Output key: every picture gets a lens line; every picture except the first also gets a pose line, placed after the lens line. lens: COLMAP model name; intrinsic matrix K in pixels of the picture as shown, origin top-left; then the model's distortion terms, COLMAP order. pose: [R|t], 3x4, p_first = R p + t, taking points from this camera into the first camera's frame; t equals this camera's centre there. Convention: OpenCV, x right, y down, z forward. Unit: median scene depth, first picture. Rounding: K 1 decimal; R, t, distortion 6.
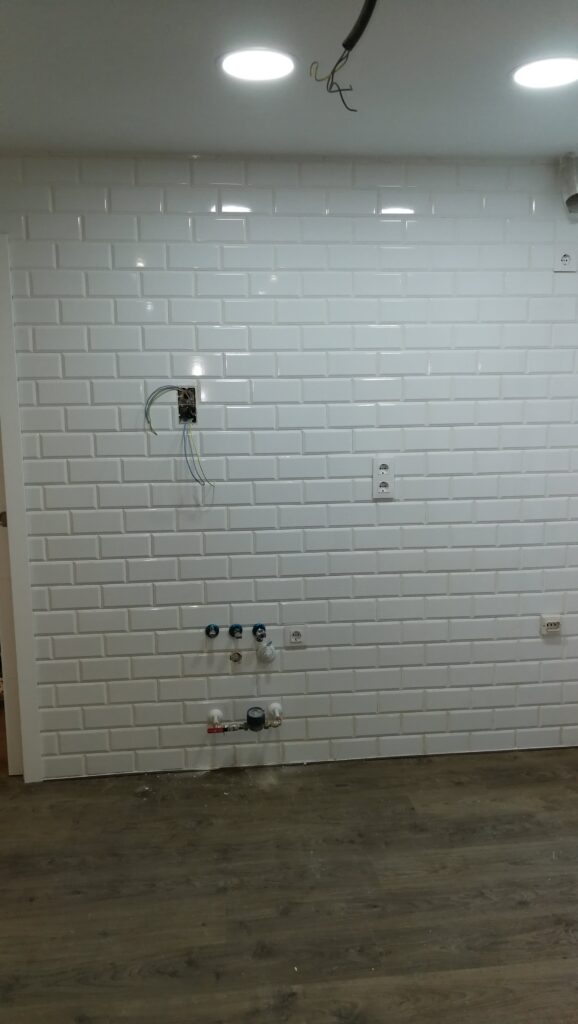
lens RADIAL K [[793.3, 0, 289.0], [0, 793.3, 512.0], [0, 0, 1]] dist [0.002686, -0.034921]
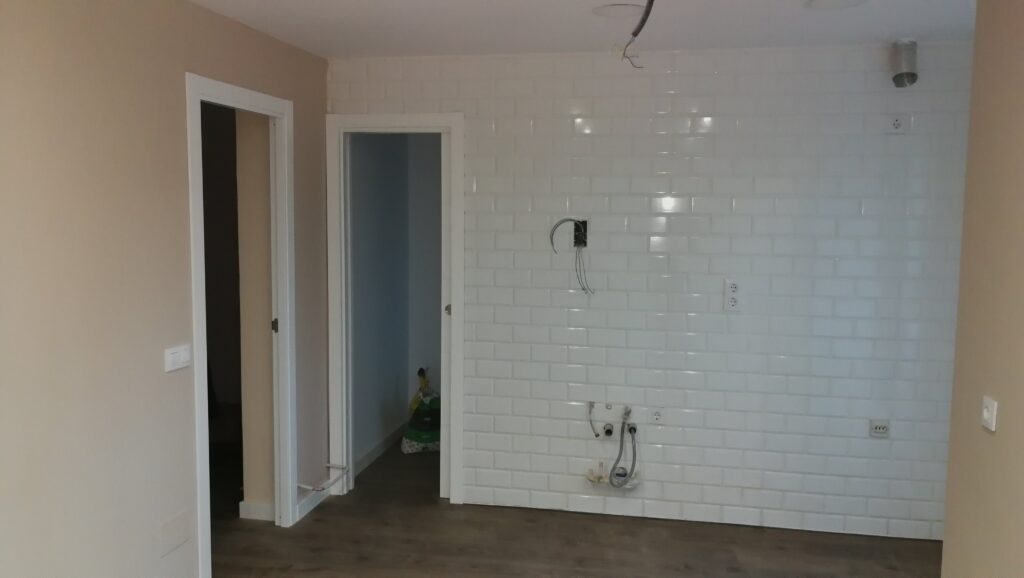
lens RADIAL K [[793.3, 0, 512.0], [0, 793.3, 289.0], [0, 0, 1]] dist [0.002686, -0.034921]
pose [[0.955138, 0.050343, -0.291851, 0.159717], [-0.068695, 0.996230, -0.052975, 0.039684], [0.288084, 0.070647, 0.954996, -0.325056]]
